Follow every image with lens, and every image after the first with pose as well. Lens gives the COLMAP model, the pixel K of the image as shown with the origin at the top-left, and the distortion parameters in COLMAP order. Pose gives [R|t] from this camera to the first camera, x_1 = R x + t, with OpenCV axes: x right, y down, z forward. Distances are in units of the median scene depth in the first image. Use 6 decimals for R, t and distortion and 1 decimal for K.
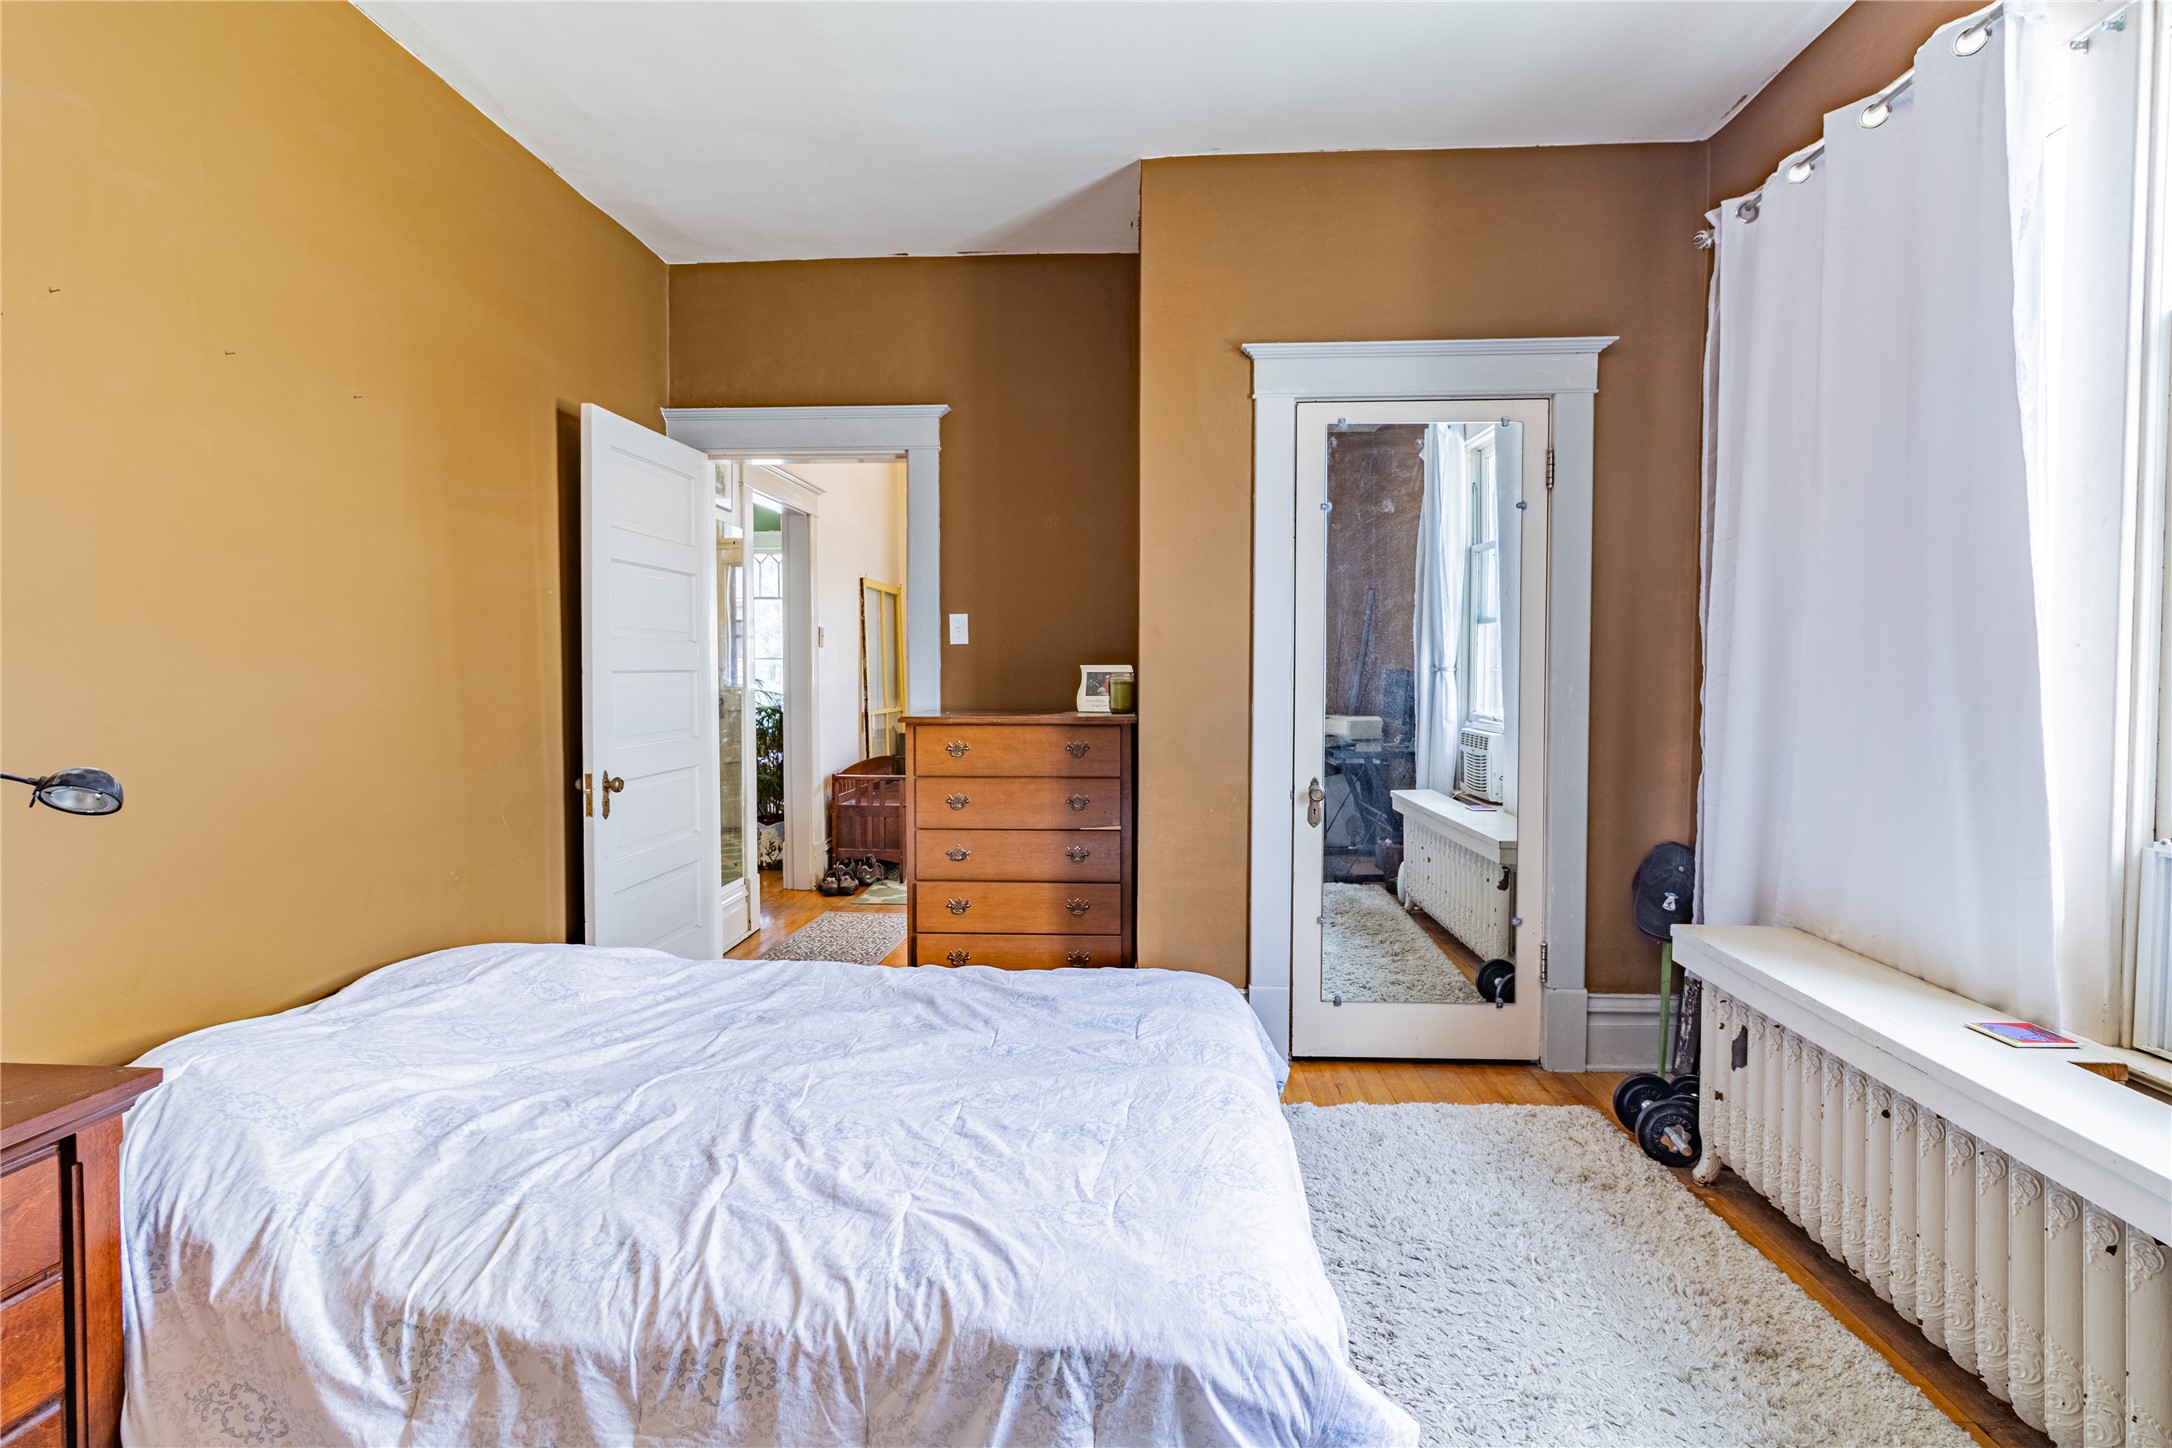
lens RADIAL K [[1034.0, 0, 1082.2], [0, 1034.0, 694.8], [0, 0, 1]] dist [0.001938, -0.000229]
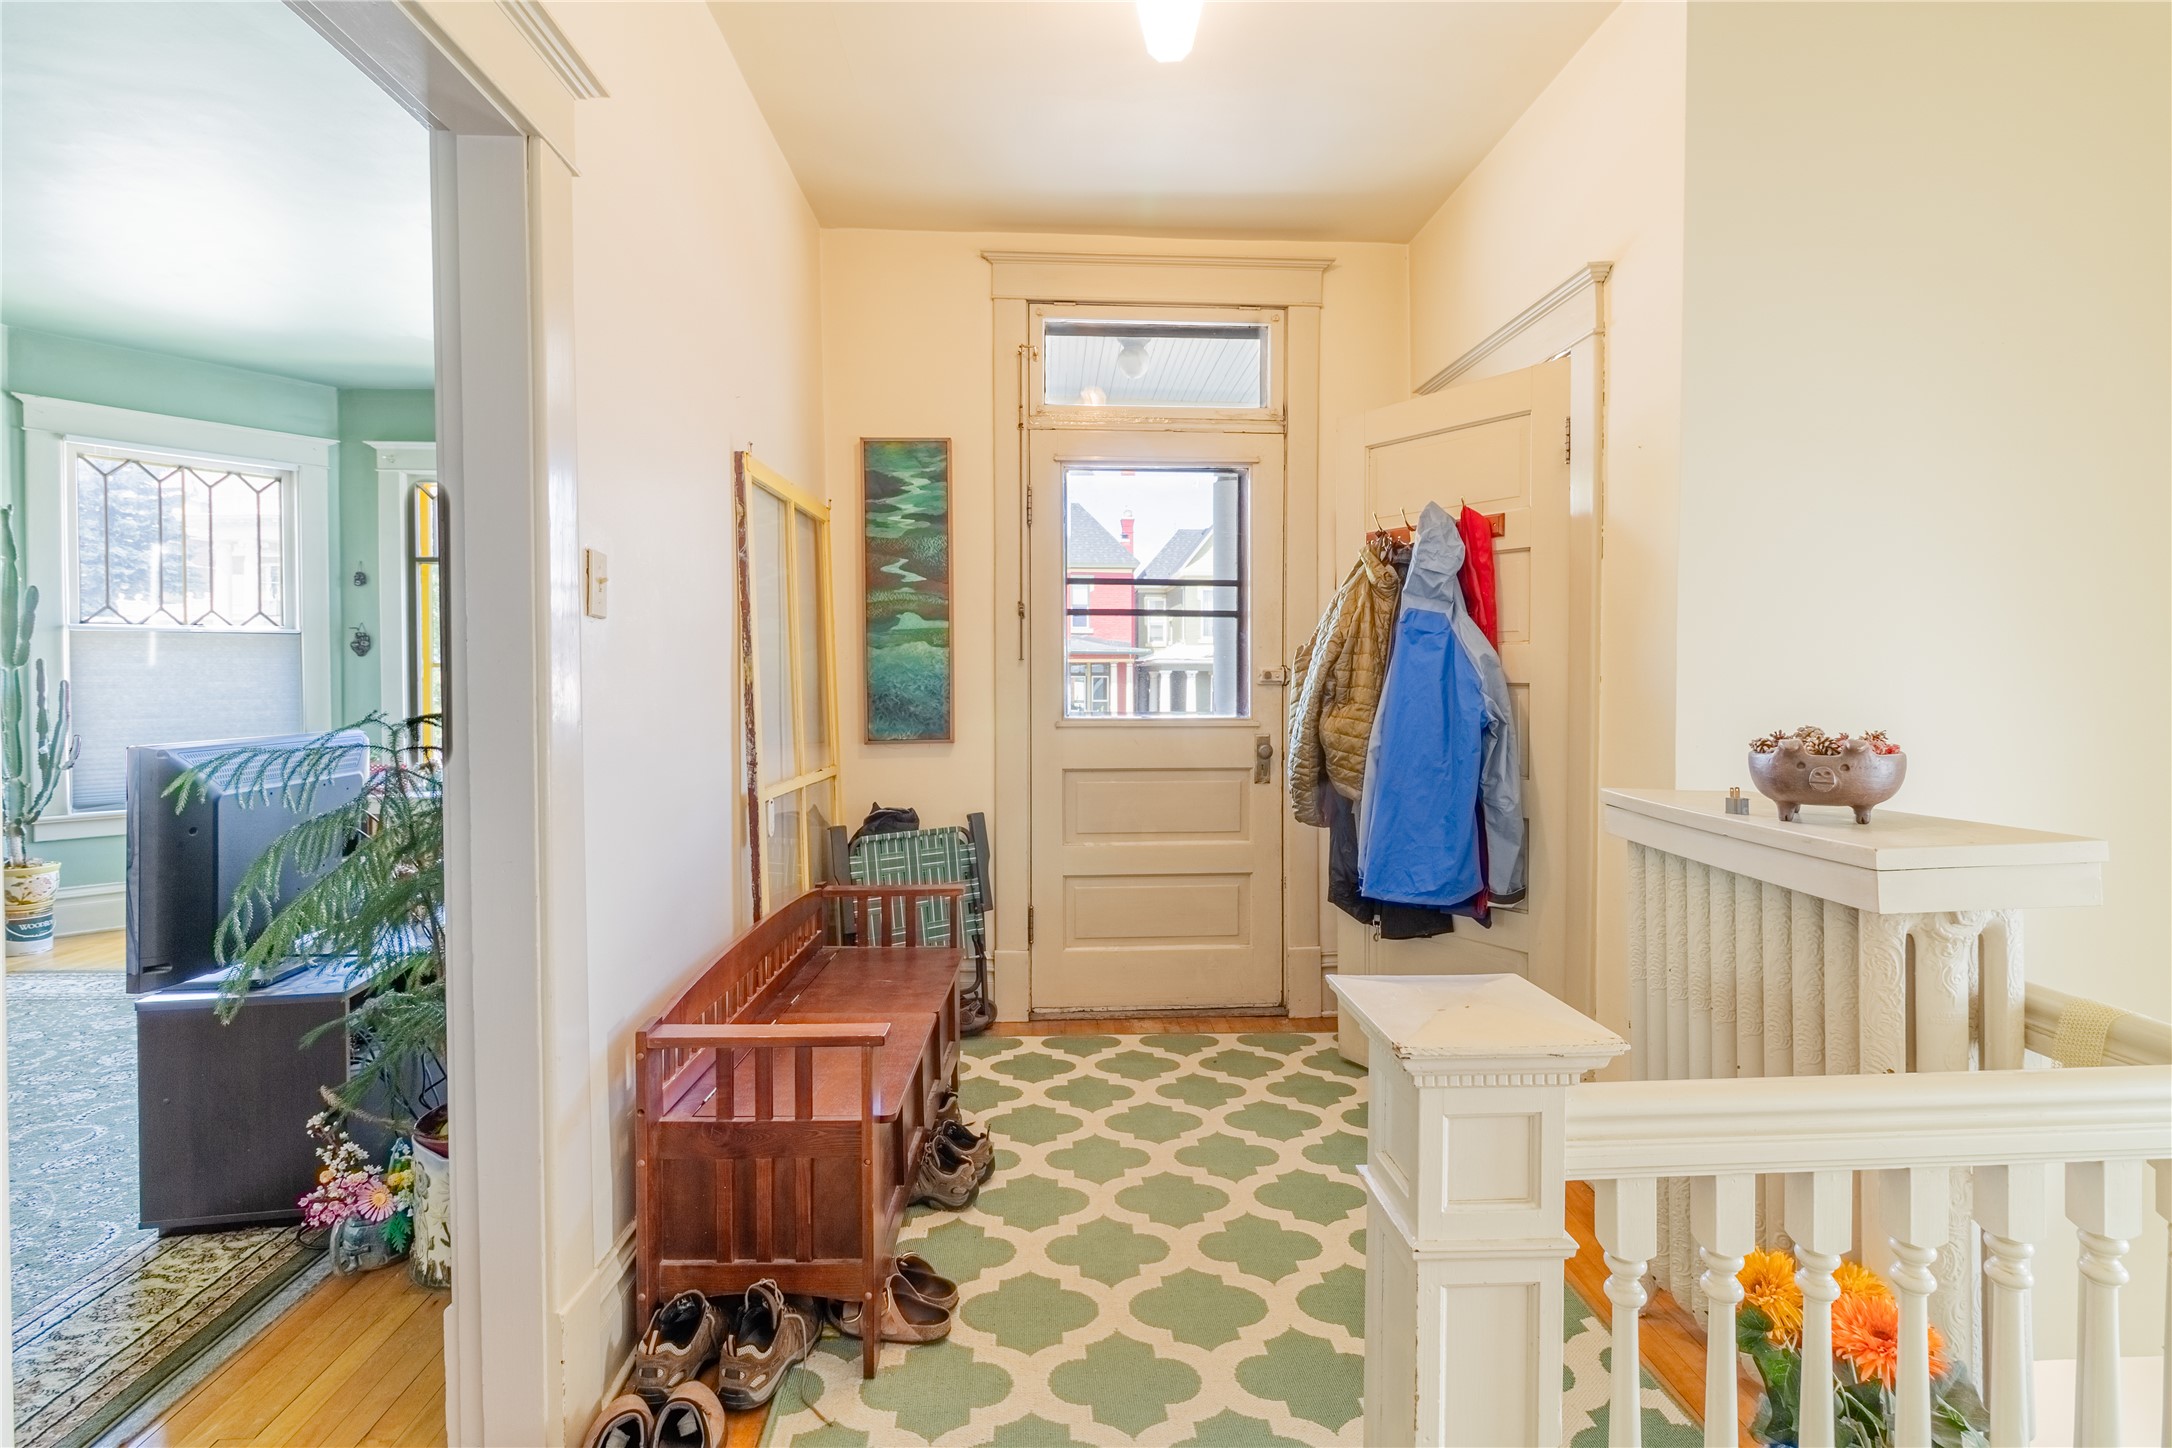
lens RADIAL K [[1059.2, 0, 1081.2], [0, 1059.2, 696.8], [0, 0, 1]] dist [0.001185, 0.000057]
pose [[0.995896, -0.008725, 0.090089, -0.412991], [0.009591, 0.999912, -0.009180, -0.053343], [-0.090001, 0.010006, 0.995891, 2.017363]]
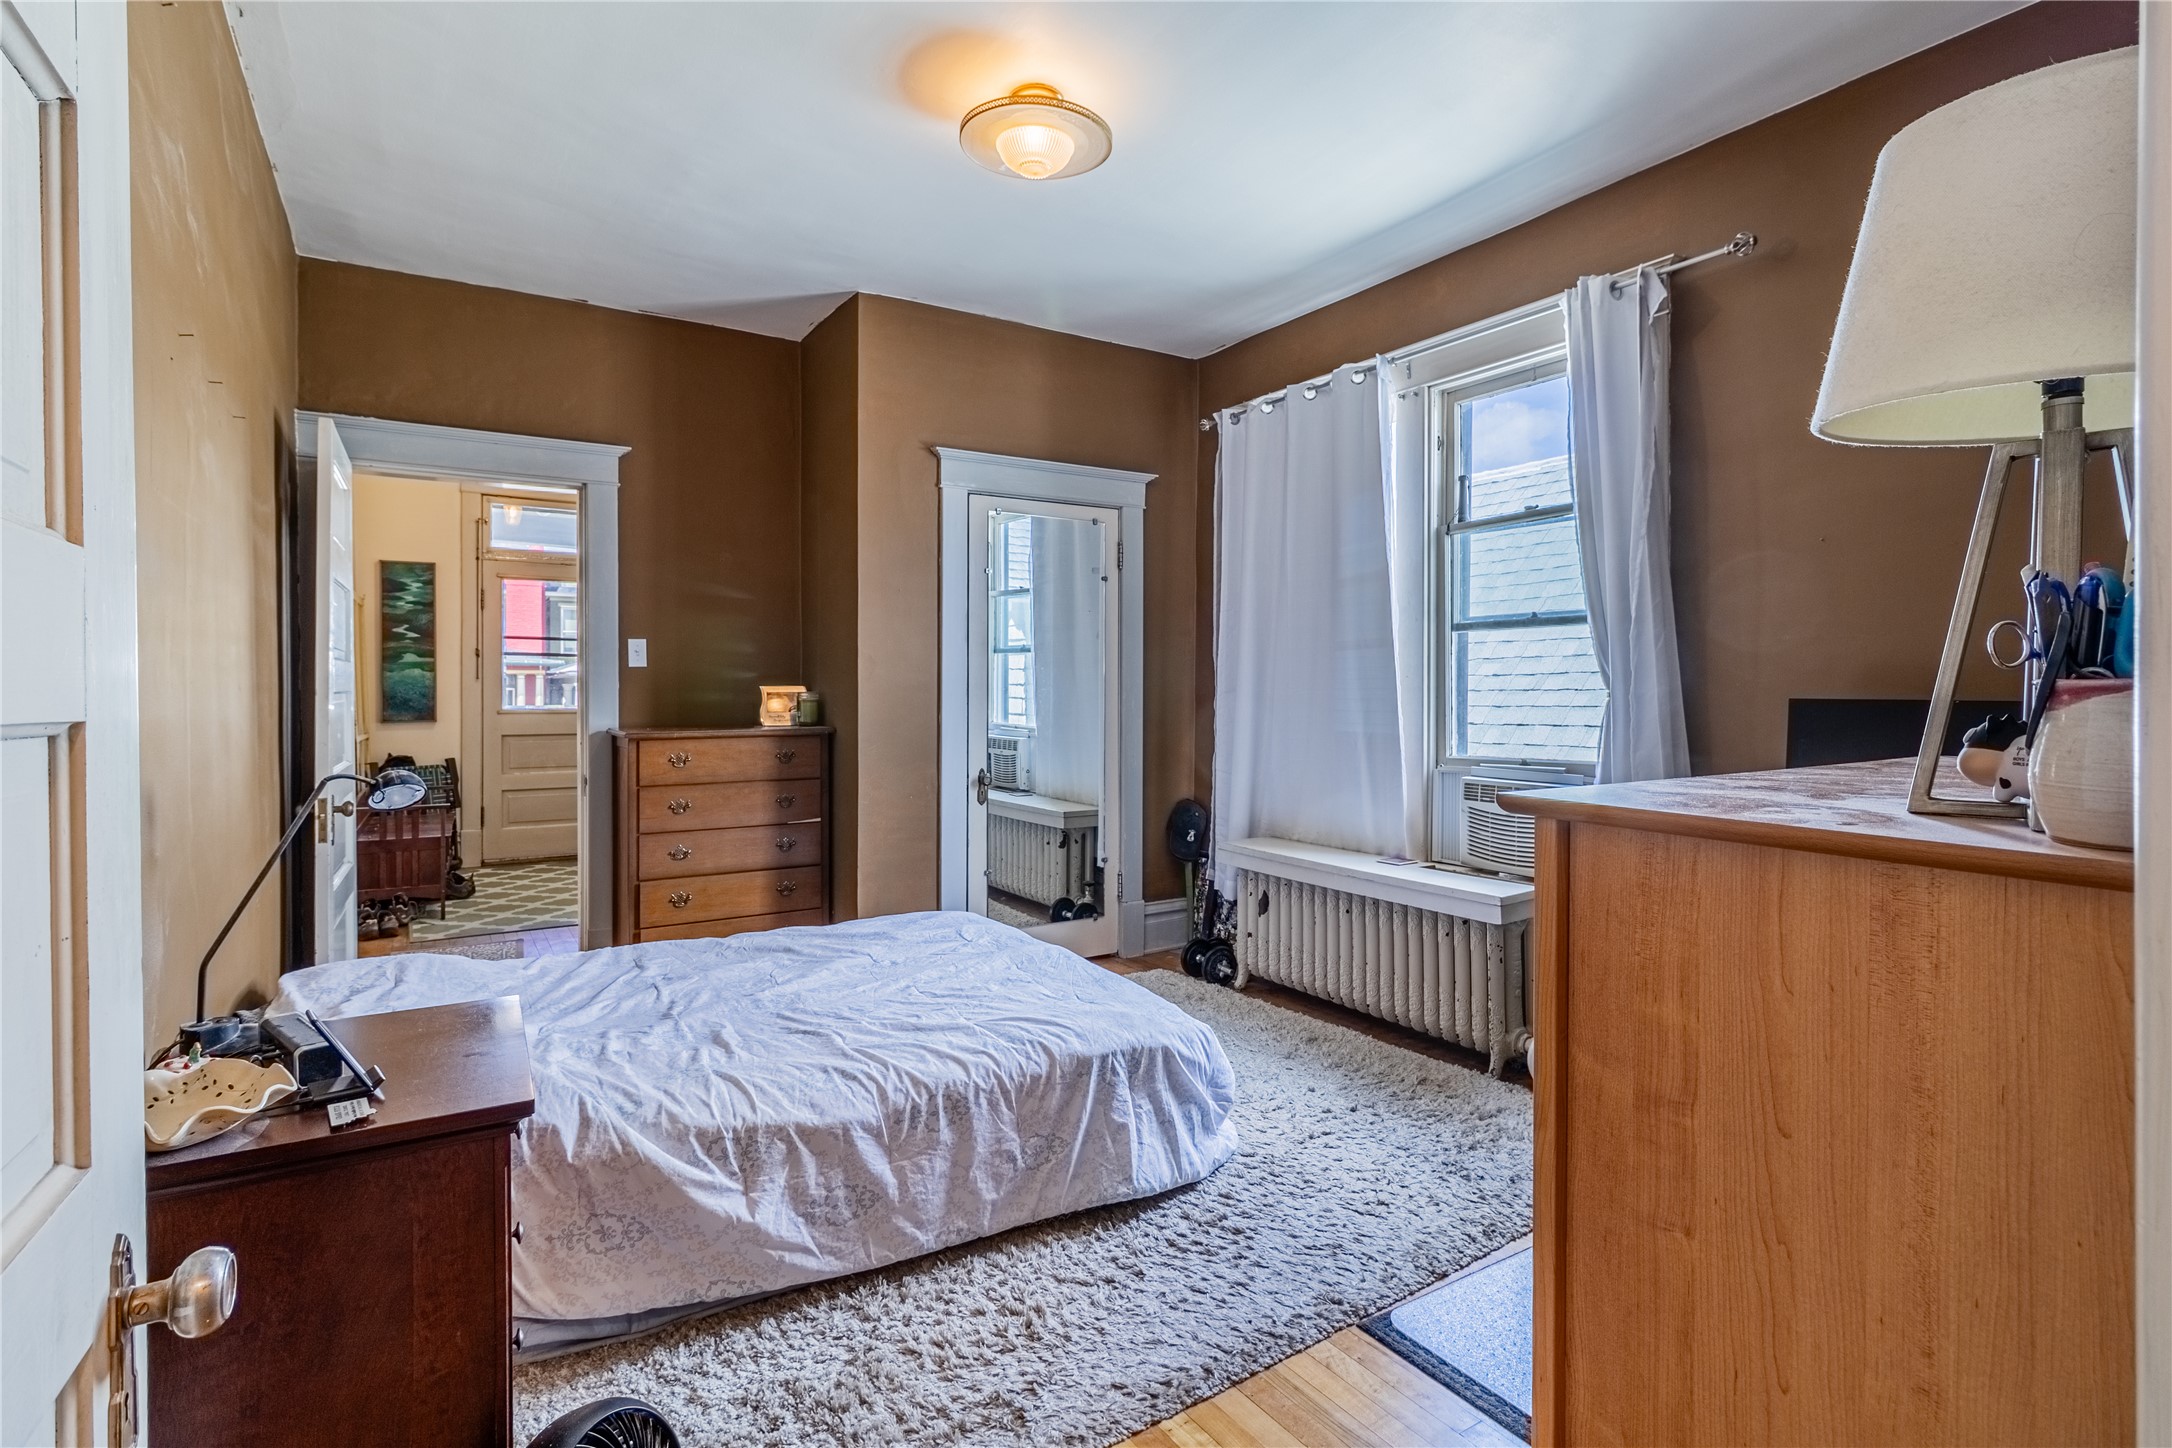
lens RADIAL K [[1059.2, 0, 1081.2], [0, 1059.2, 696.8], [0, 0, 1]] dist [0.001185, 0.000057]
pose [[0.819417, -0.006102, 0.573165, -0.746569], [0.016664, 0.999774, -0.013178, 0.010059], [-0.572955, 0.020349, 0.819334, -0.353655]]
